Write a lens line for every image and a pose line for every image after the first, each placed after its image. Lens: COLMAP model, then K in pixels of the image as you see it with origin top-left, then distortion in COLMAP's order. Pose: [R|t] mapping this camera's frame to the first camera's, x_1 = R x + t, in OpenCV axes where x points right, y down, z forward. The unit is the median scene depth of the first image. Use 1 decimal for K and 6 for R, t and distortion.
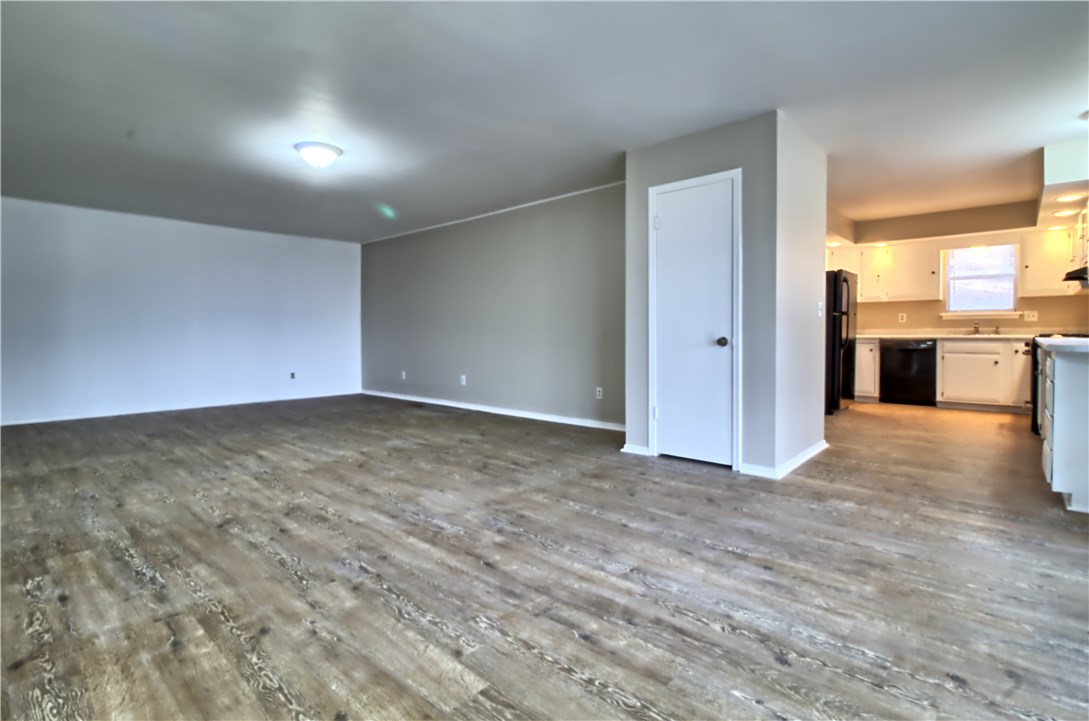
lens RADIAL K [[526.4, 0, 544.8], [0, 526.4, 346.8], [0, 0, 1]] dist [-0.000830, -0.000898]
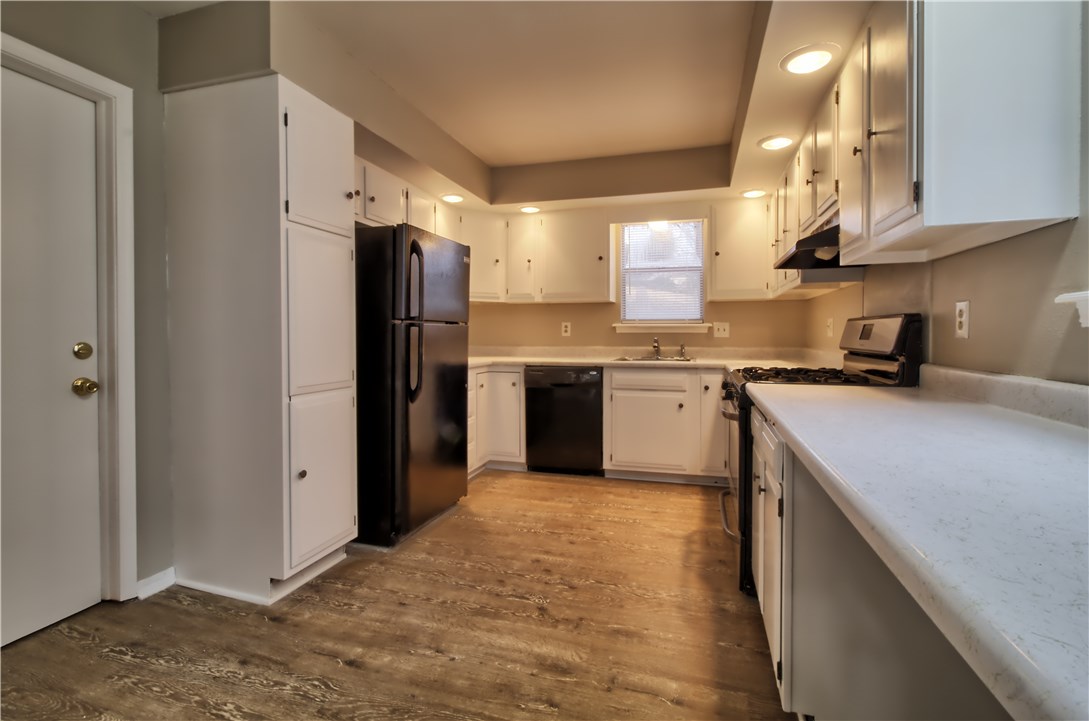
lens RADIAL K [[504.2, 0, 544.9], [0, 504.2, 342.4], [0, 0, 1]] dist [-0.001260, 0.000002]
pose [[0.906160, -0.000797, 0.422934, 0.439709], [0.006805, 0.999896, -0.012697, -0.035040], [-0.422880, 0.014383, 0.906072, 0.503234]]
